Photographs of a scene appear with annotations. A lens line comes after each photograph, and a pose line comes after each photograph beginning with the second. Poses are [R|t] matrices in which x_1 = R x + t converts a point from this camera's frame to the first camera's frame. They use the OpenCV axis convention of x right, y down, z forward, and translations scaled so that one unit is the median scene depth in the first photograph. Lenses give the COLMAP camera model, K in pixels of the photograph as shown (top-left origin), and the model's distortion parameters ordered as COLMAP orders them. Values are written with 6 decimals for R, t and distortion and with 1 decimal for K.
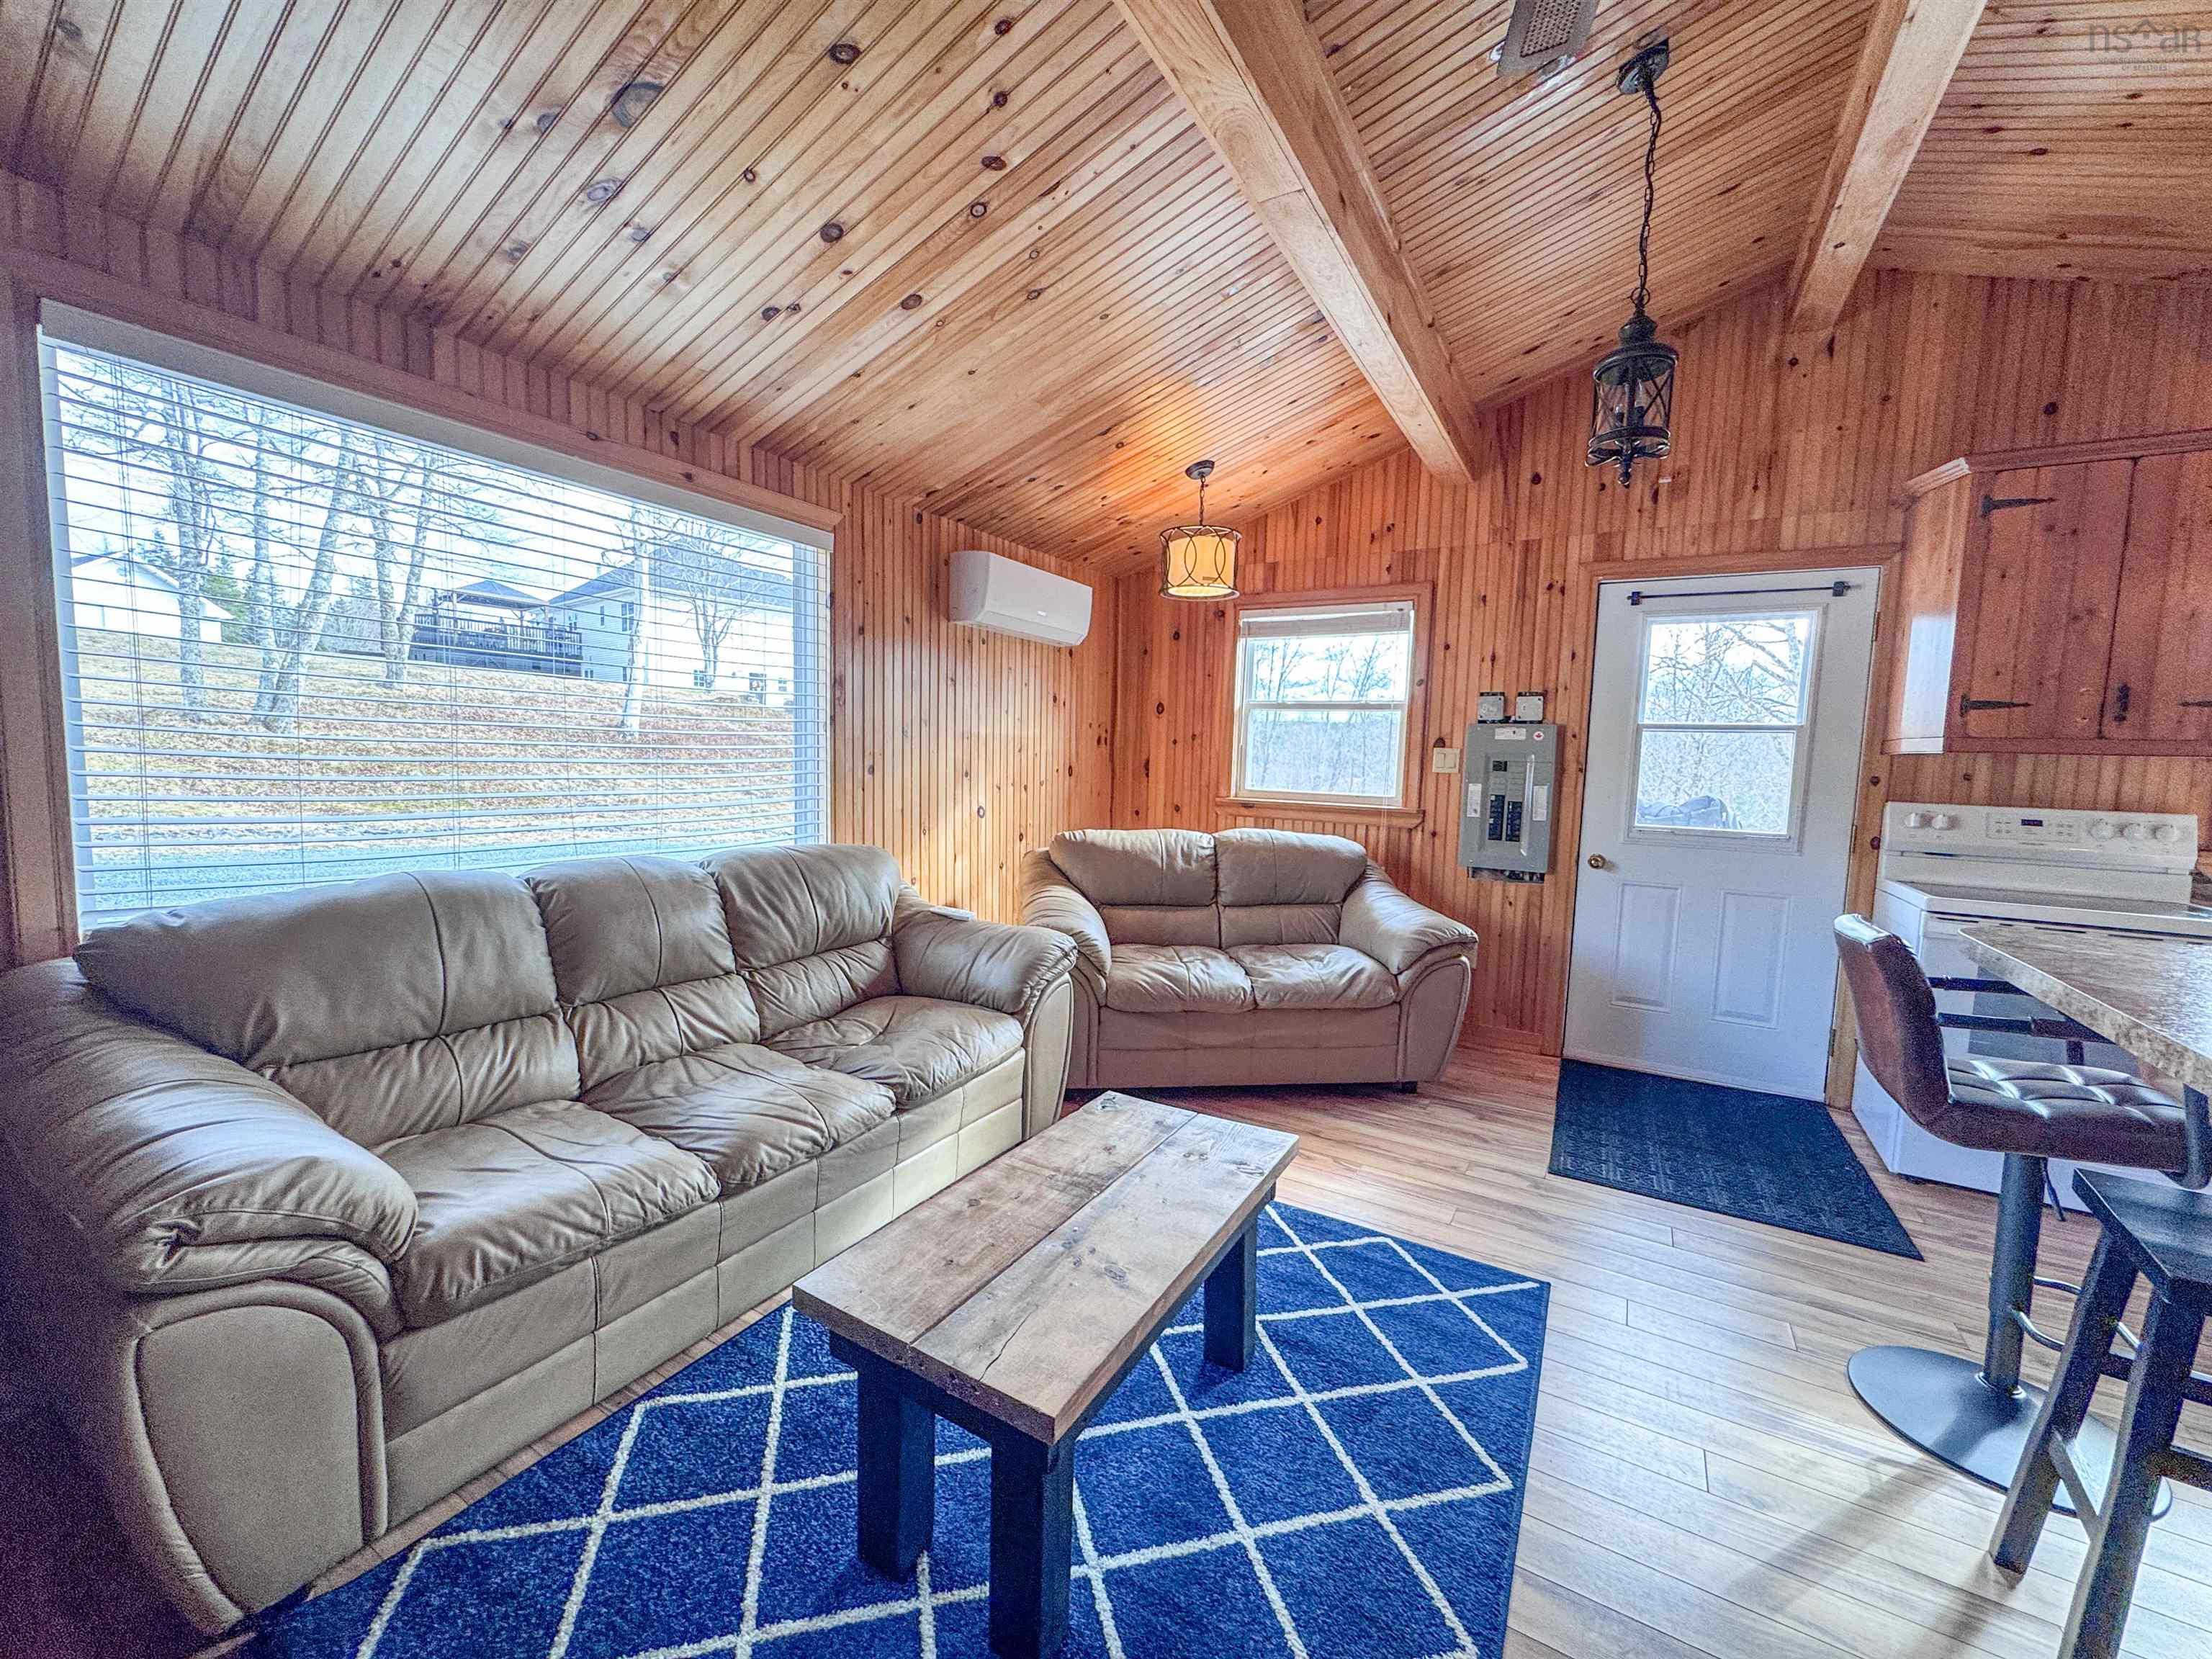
lens RADIAL K [[883.2, 0, 1106.0], [0, 883.2, 829.5], [0, 0, 1]] dist [-0.000876, -0.000285]
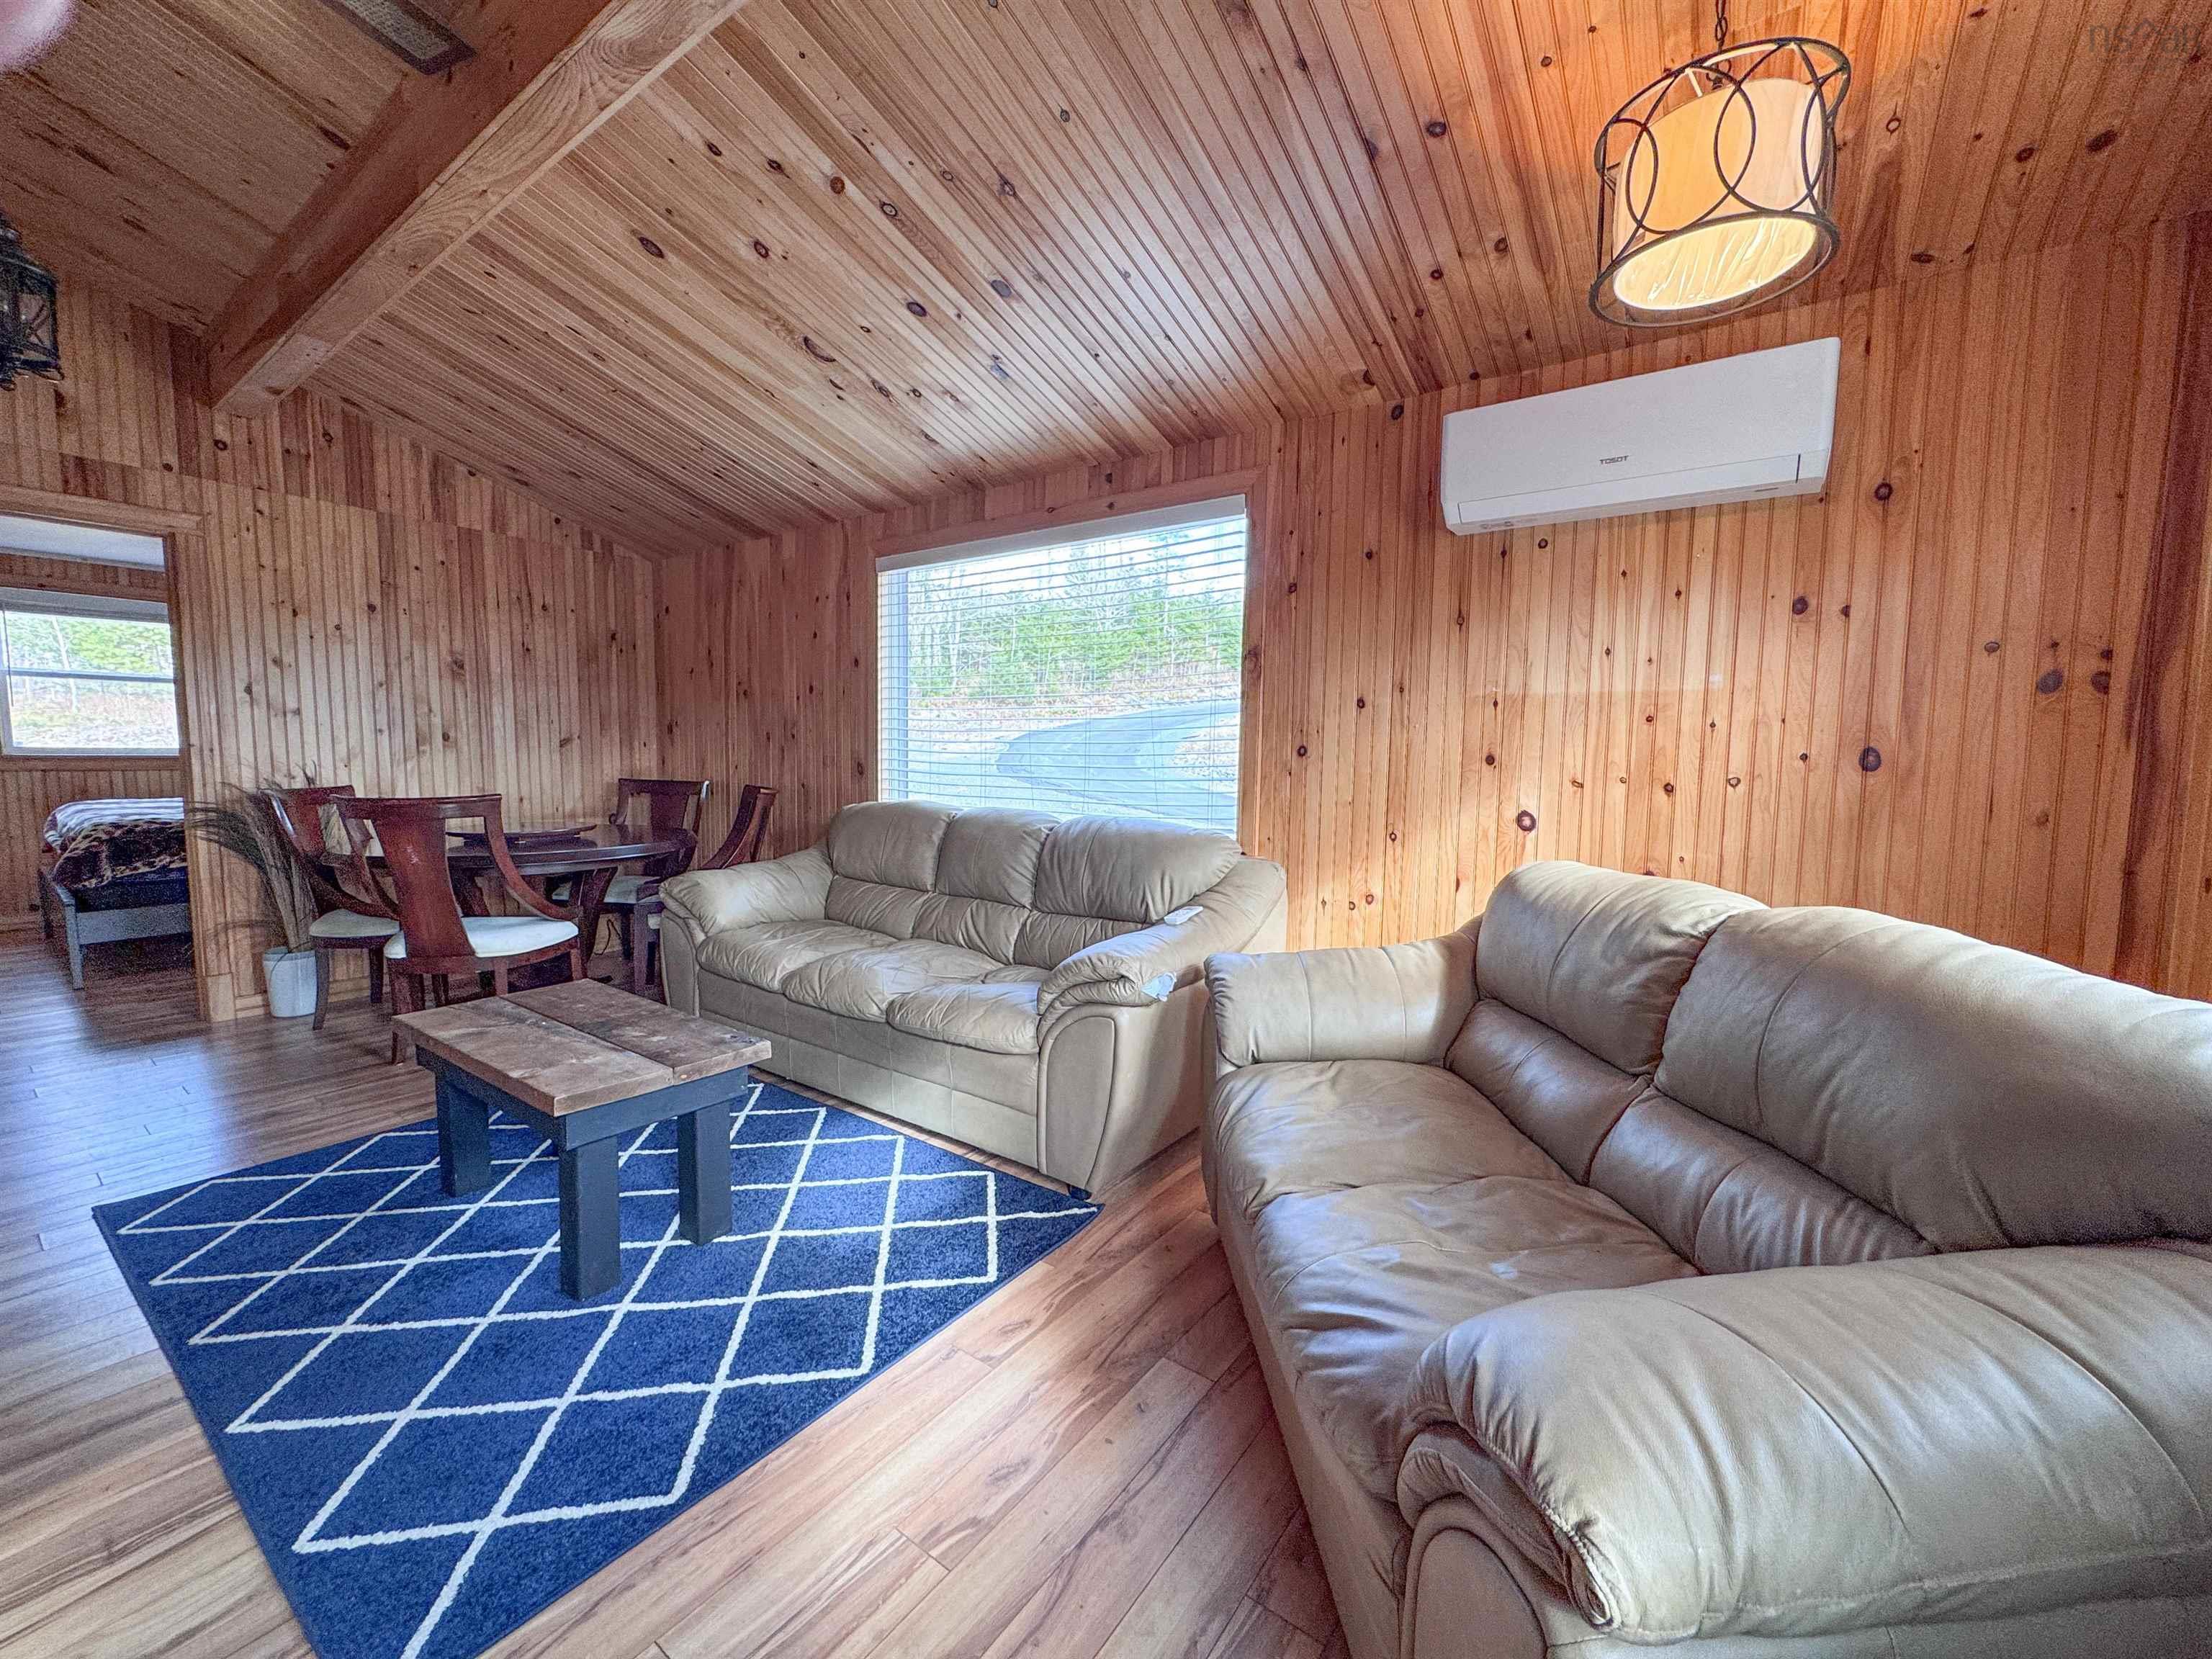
lens RADIAL K [[883.2, 0, 1106.0], [0, 883.2, 829.5], [0, 0, 1]] dist [-0.000876, -0.000285]
pose [[-0.083284, 0.050938, -0.995223, 0.506648], [-0.102947, 0.992910, 0.059435, -0.020662], [0.991194, 0.107405, -0.077449, 0.762299]]
